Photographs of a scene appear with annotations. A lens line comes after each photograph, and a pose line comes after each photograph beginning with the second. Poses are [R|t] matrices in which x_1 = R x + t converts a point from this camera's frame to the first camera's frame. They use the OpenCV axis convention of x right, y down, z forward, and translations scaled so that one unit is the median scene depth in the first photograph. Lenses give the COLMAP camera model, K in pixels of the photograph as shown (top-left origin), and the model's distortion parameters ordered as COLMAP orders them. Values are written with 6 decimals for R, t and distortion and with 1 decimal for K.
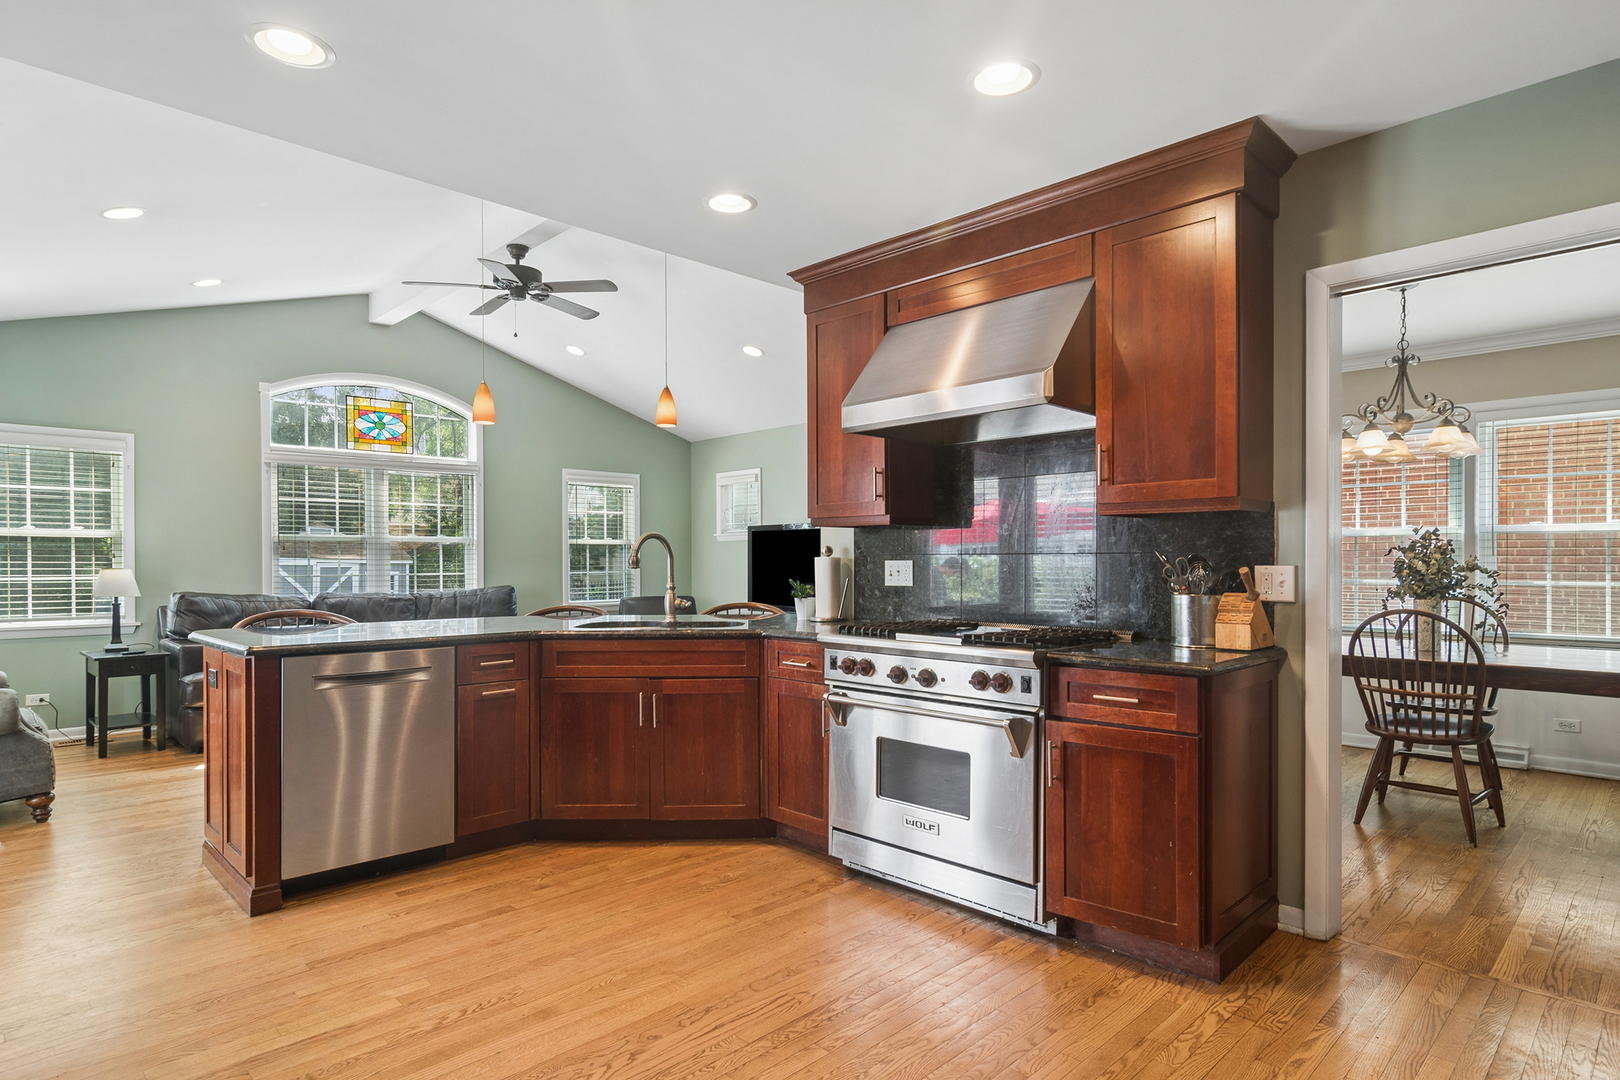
lens RADIAL K [[879.4, 0, 808.6], [0, 879.4, 566.1], [0, 0, 1]] dist [0.001444, 0.001015]
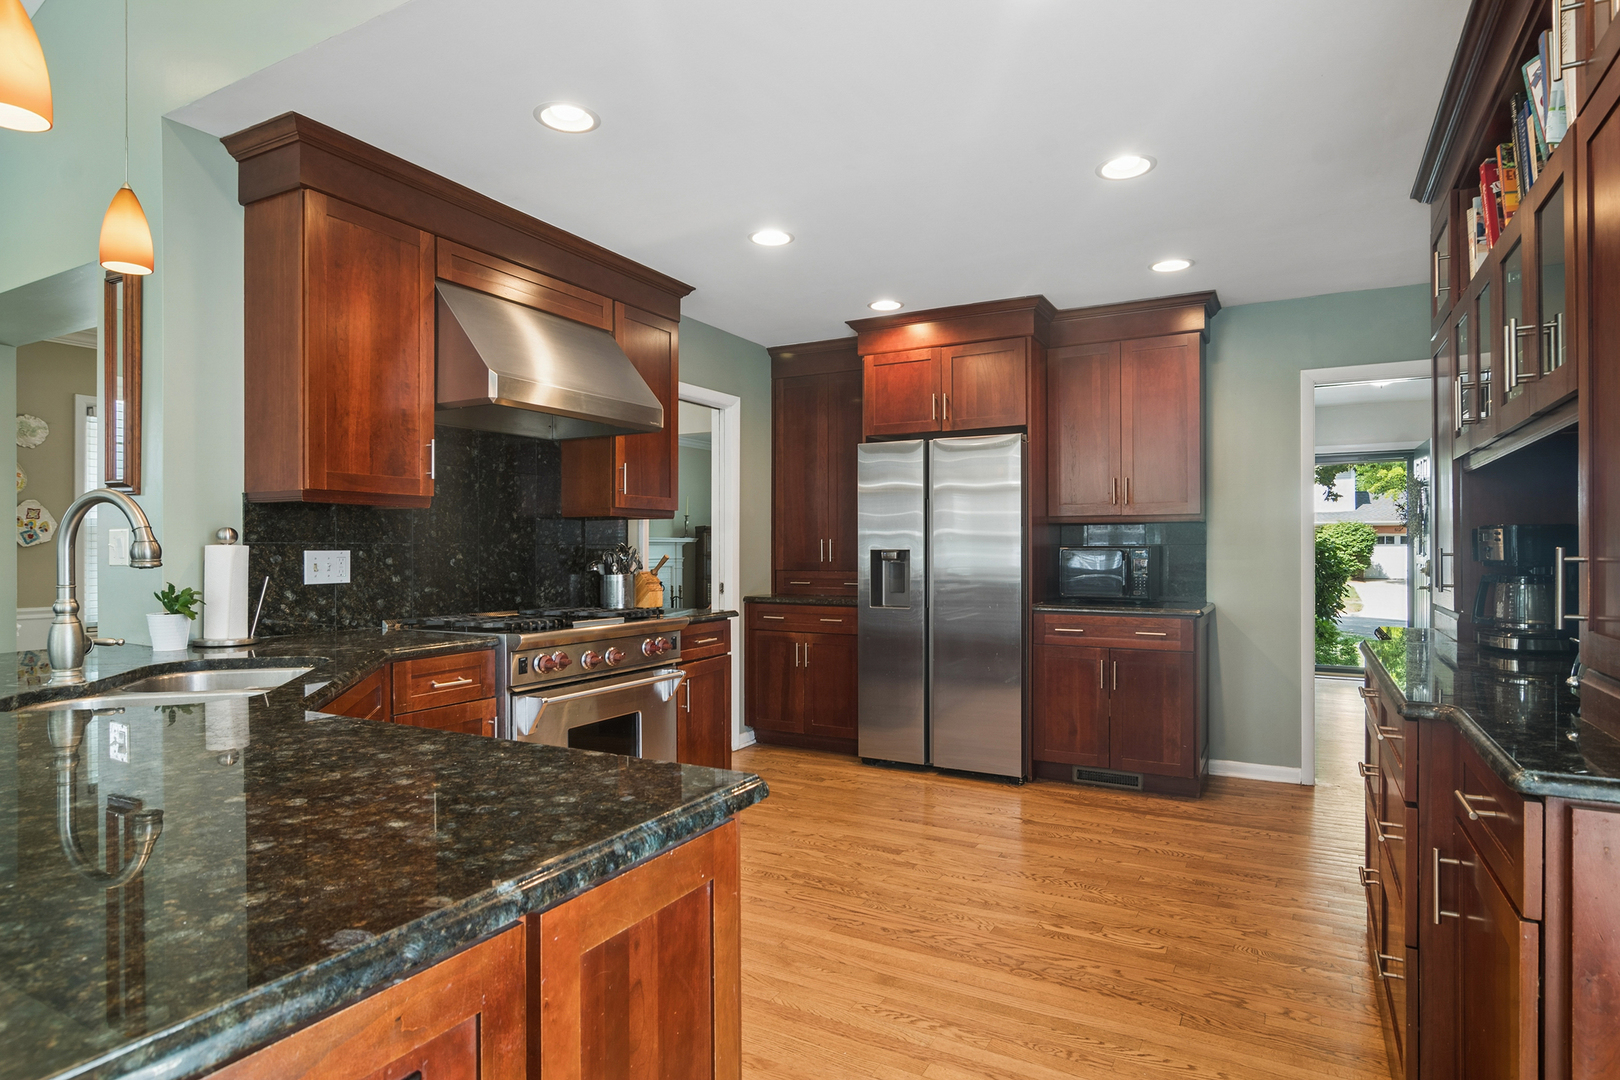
lens RADIAL K [[883.4, 0, 811.8], [0, 883.4, 548.4], [0, 0, 1]] dist [-0.001688, 0.000047]
pose [[-0.287199, 0.002905, 0.957867, -0.495981], [0.008473, 0.999964, -0.000492, -0.002979], [-0.957834, 0.007975, -0.287213, 0.534021]]
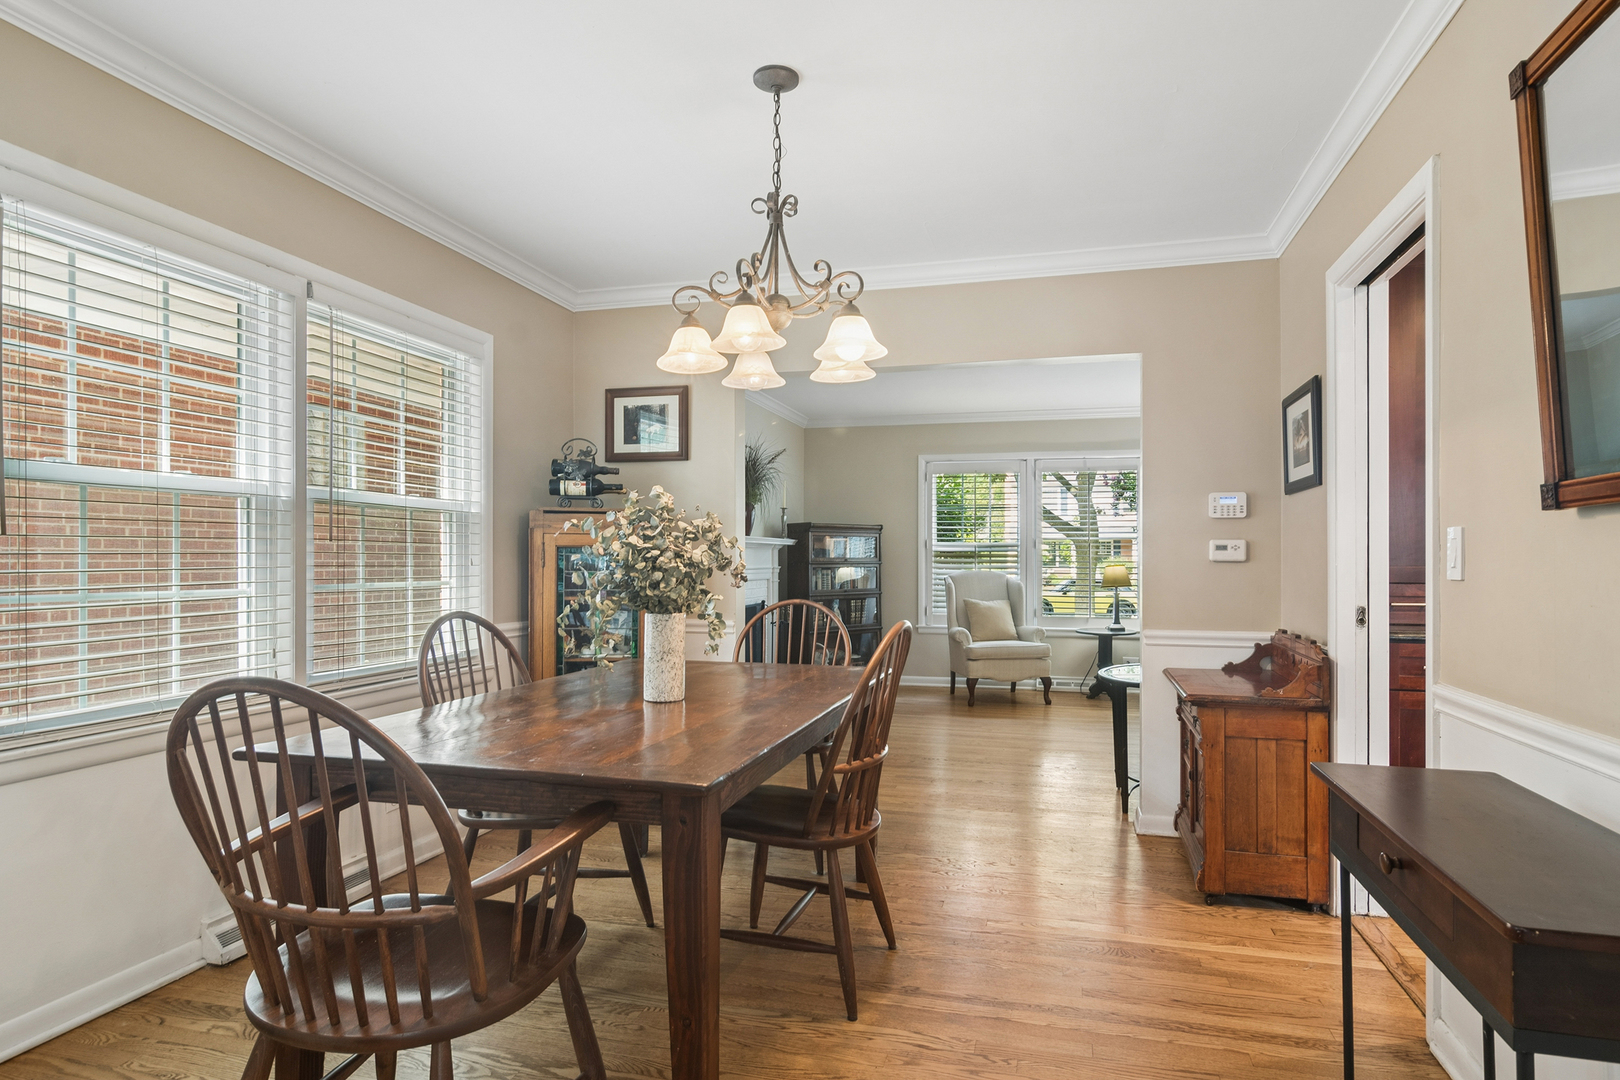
lens RADIAL K [[893.0, 0, 823.0], [0, 893.0, 563.4], [0, 0, 1]] dist [-0.002961, -0.000296]
pose [[-0.506536, 0.000092, 0.862219, 0.102882], [0.007098, 0.999967, 0.004063, 0.002810], [-0.862190, 0.008178, -0.506520, 0.861302]]
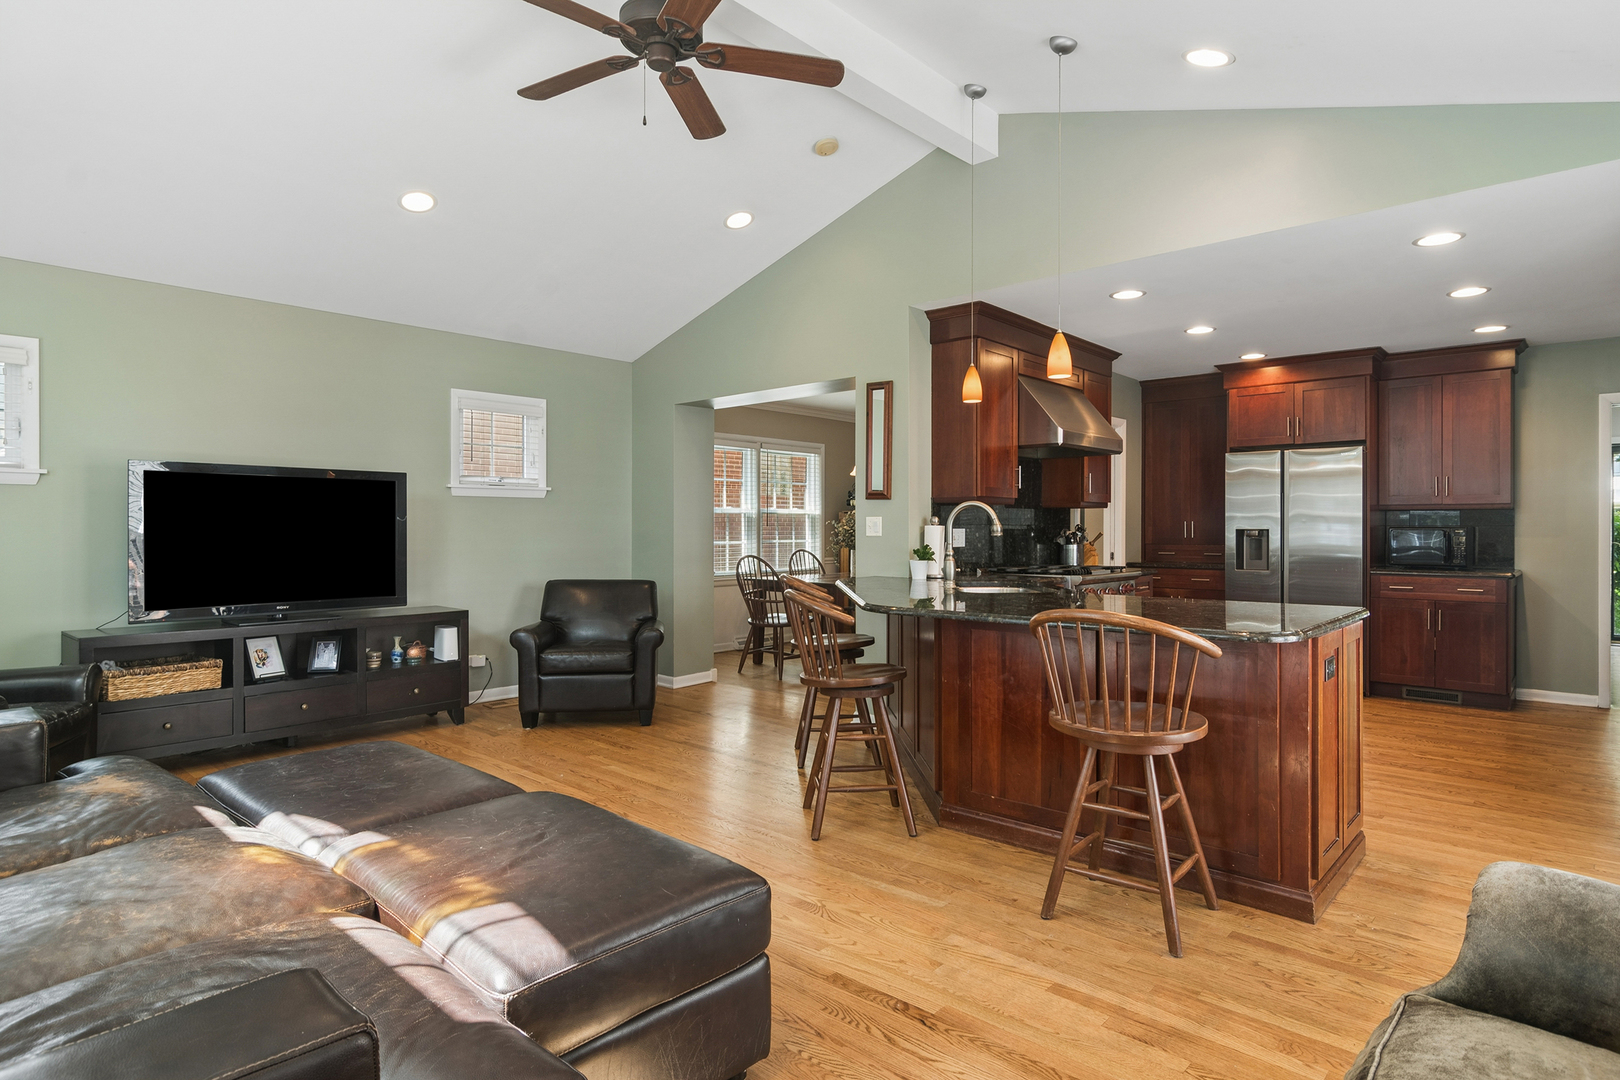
lens RADIAL K [[875.1, 0, 813.5], [0, 875.1, 529.1], [0, 0, 1]] dist [0.000712, -0.000077]
pose [[-0.058739, 0.001587, 0.998272, -0.822775], [0.005479, 0.999984, -0.001267, -0.003152], [-0.998258, 0.005396, -0.058747, 0.855011]]
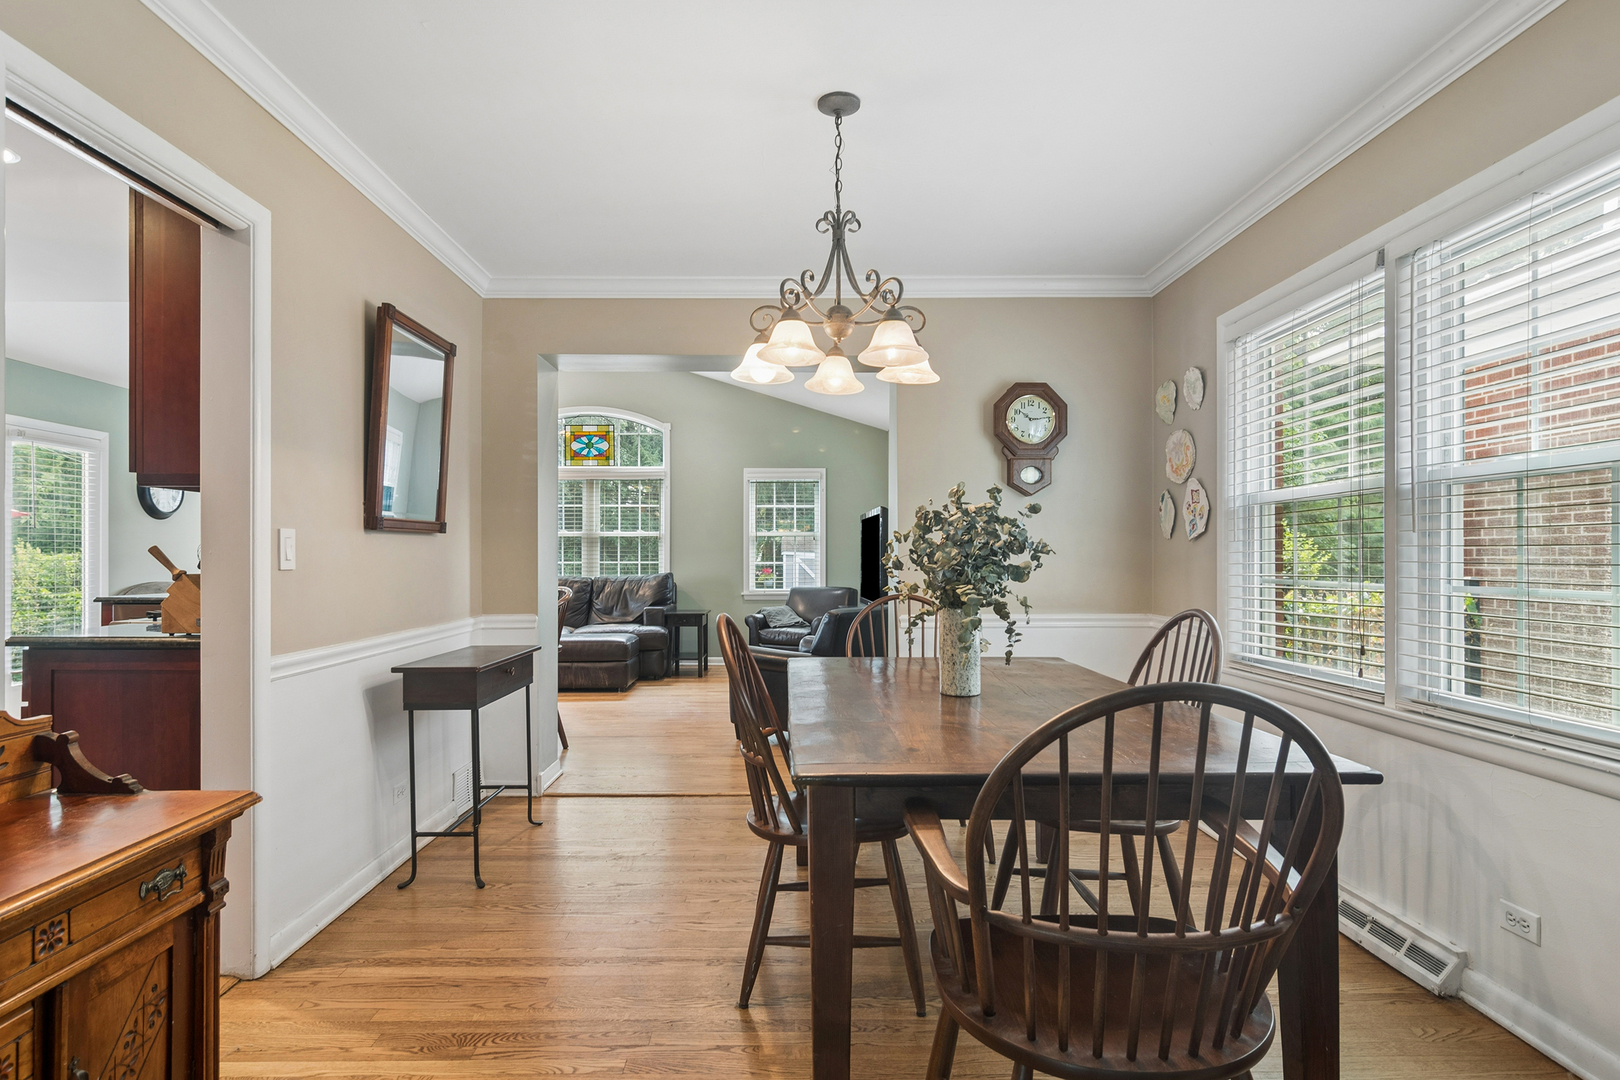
lens RADIAL K [[865.8, 0, 806.2], [0, 865.8, 545.9], [0, 0, 1]] dist [-0.002570, 0.000829]
pose [[0.727544, -0.007401, -0.686021, 0.734222], [-0.001334, 0.999925, -0.012202, 0.001391], [0.686060, 0.009793, 0.727479, 0.366458]]
